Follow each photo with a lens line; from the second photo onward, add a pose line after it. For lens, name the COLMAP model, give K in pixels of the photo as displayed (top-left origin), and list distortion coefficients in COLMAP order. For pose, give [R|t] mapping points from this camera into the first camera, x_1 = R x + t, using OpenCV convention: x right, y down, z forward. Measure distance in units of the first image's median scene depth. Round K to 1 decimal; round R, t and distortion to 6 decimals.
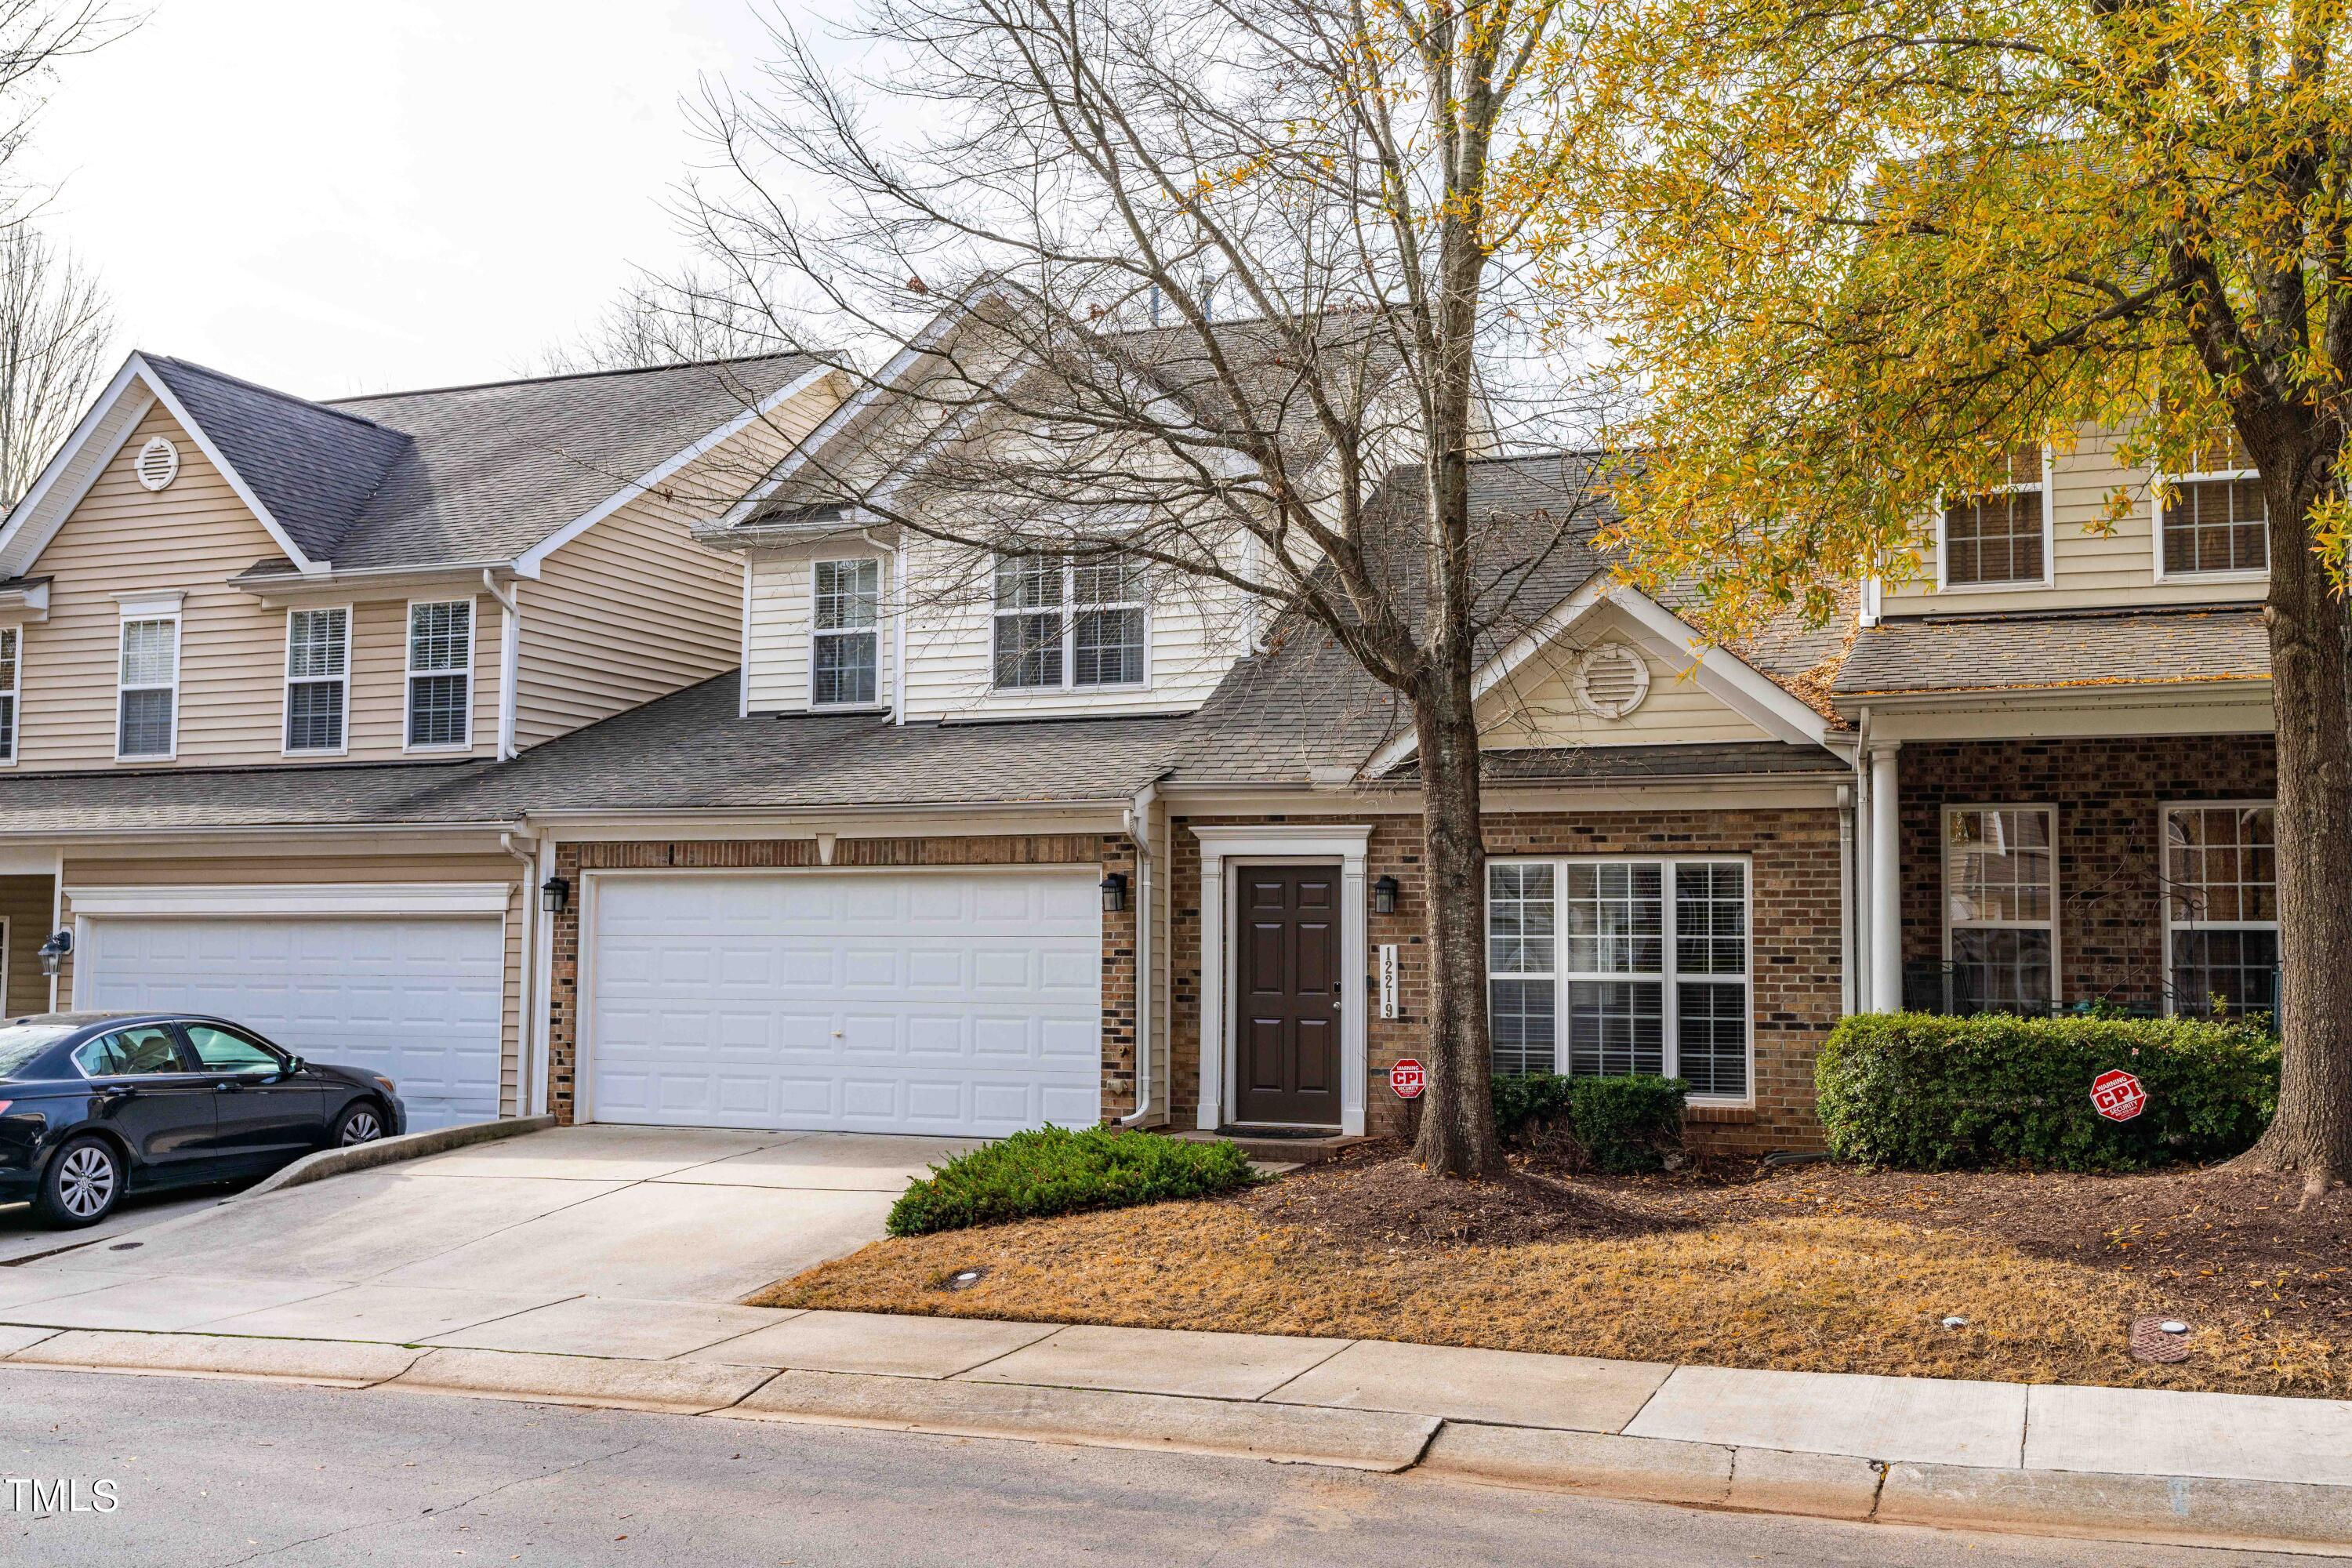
lens RADIAL K [[2160.4, 0, 1176.0], [0, 2160.4, 784.0], [0, 0, 1]] dist [0.008433, 0.002581]
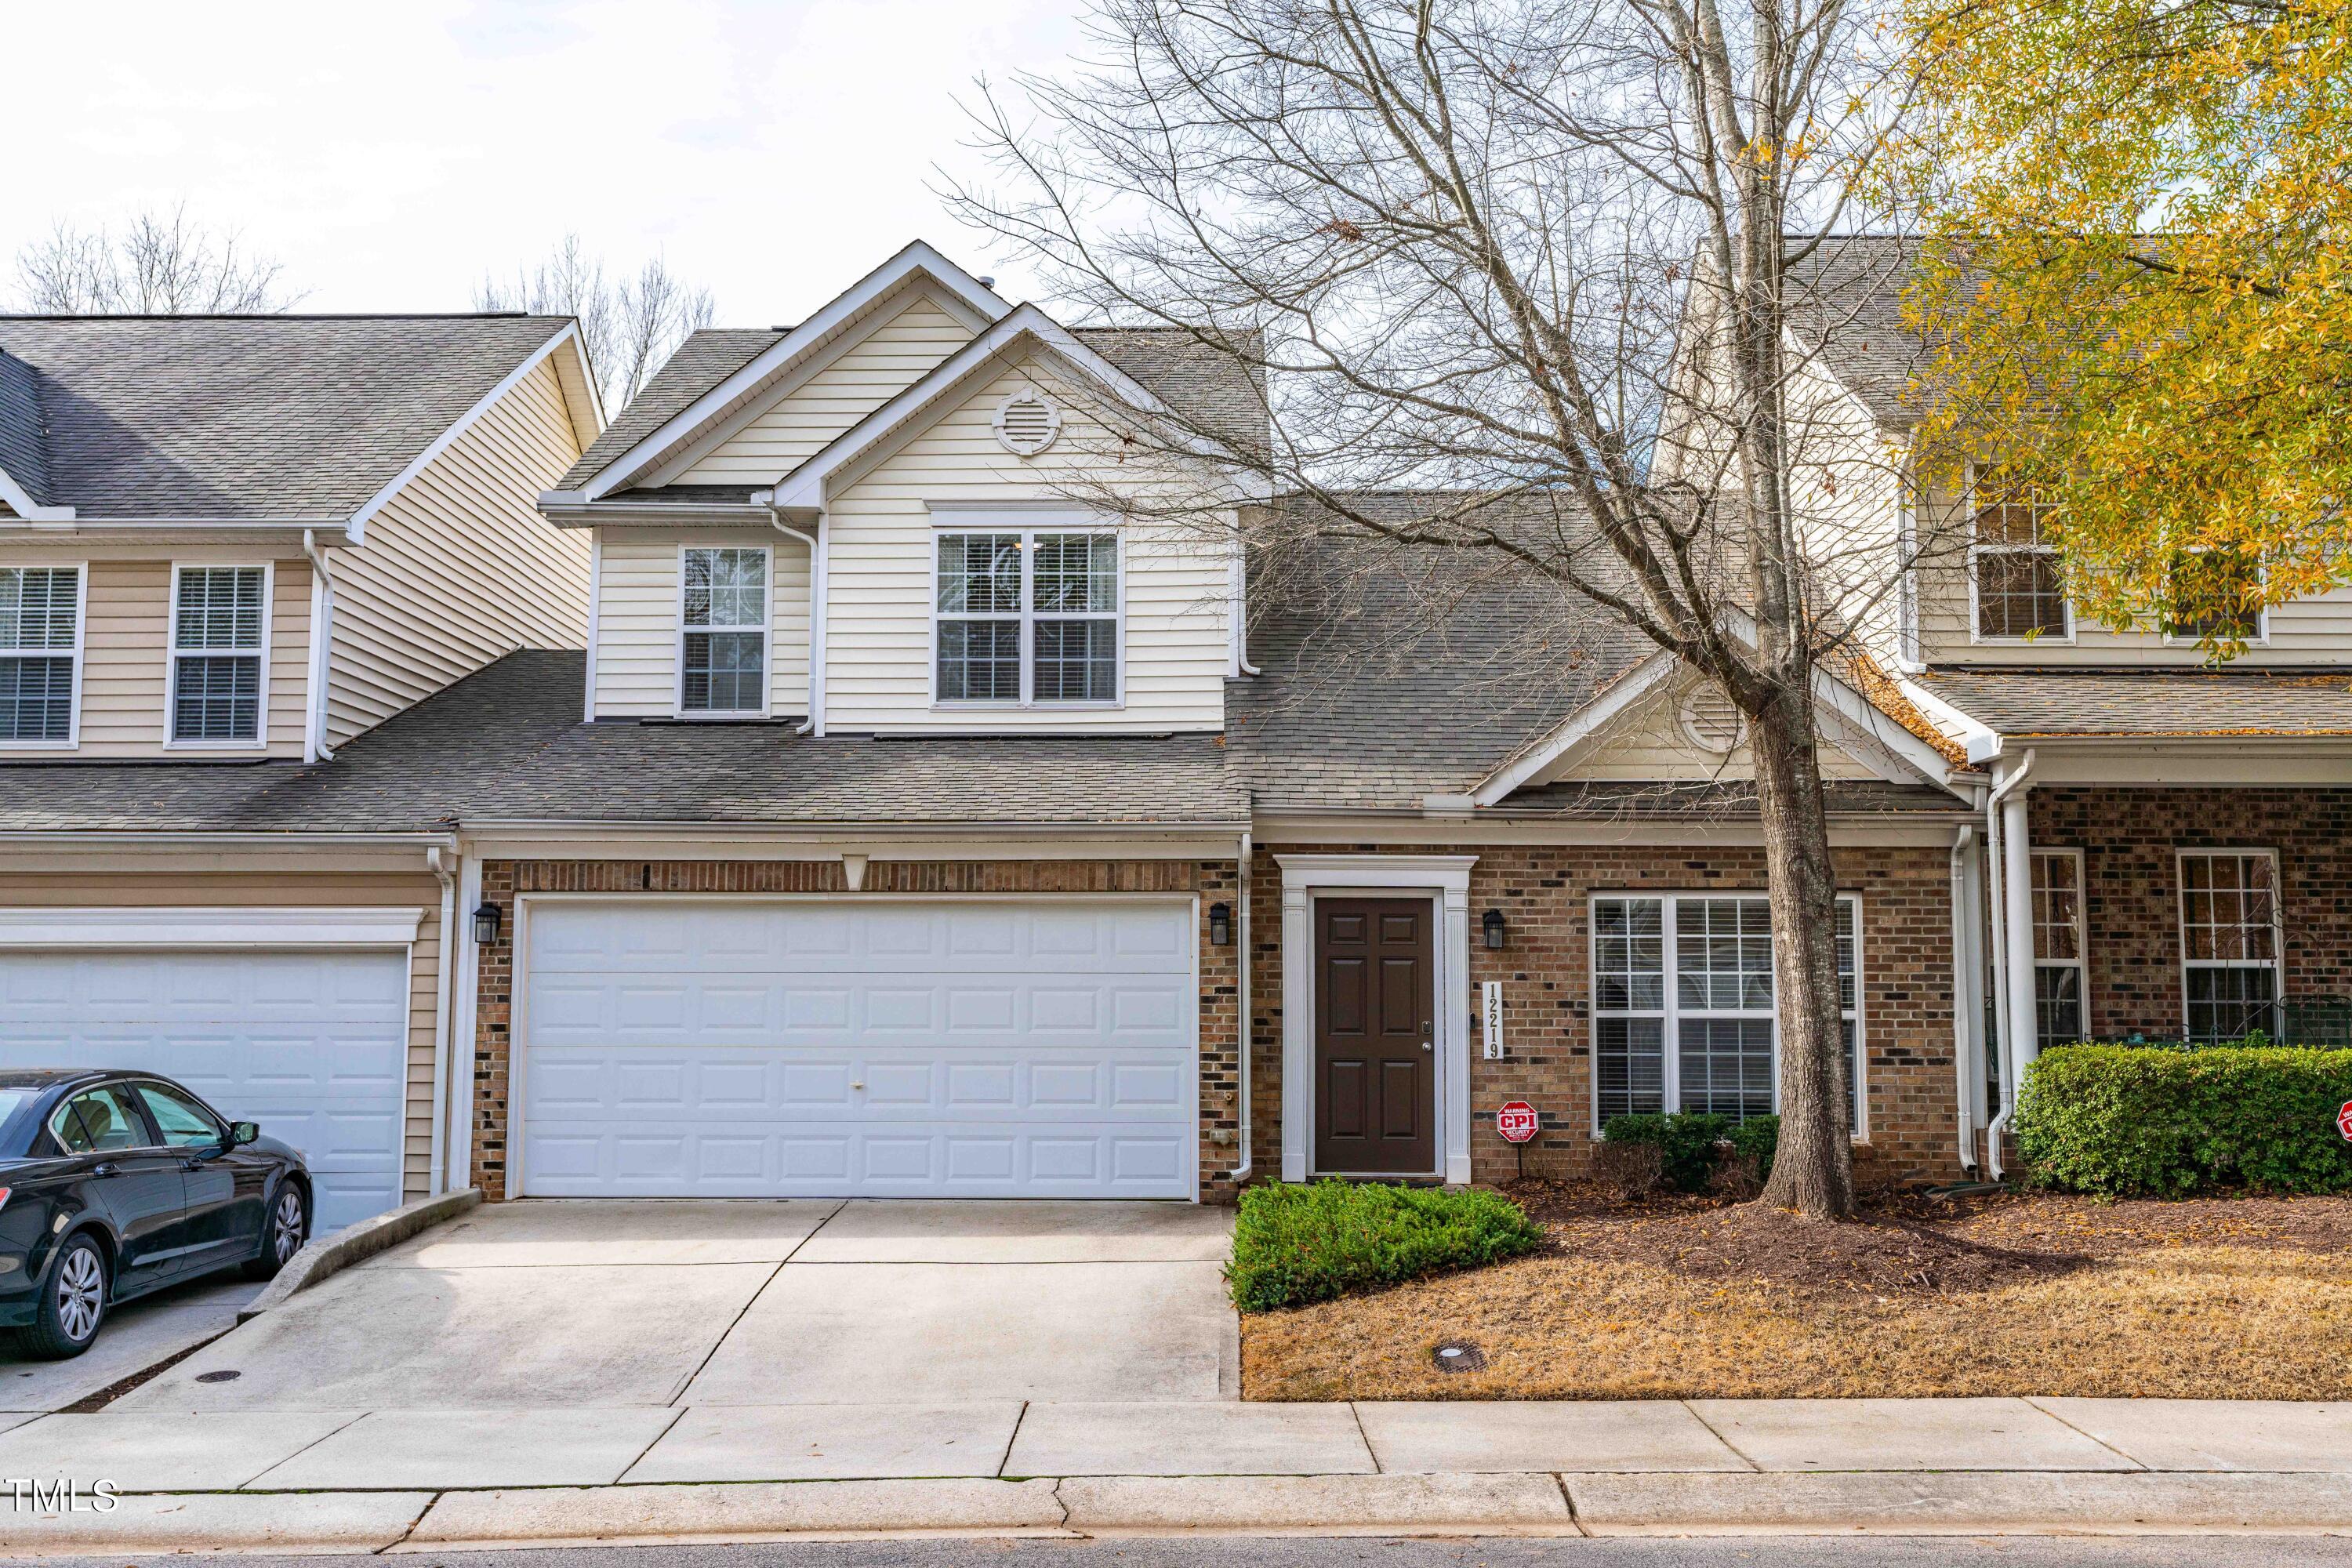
lens RADIAL K [[2160.4, 0, 1176.0], [0, 2160.4, 784.0], [0, 0, 1]] dist [0.008433, 0.002581]
pose [[0.944102, 0.030525, 0.328237, -0.345855], [-0.022838, 0.999368, -0.027251, 0.016074], [-0.328862, 0.018231, 0.944202, 0.140810]]
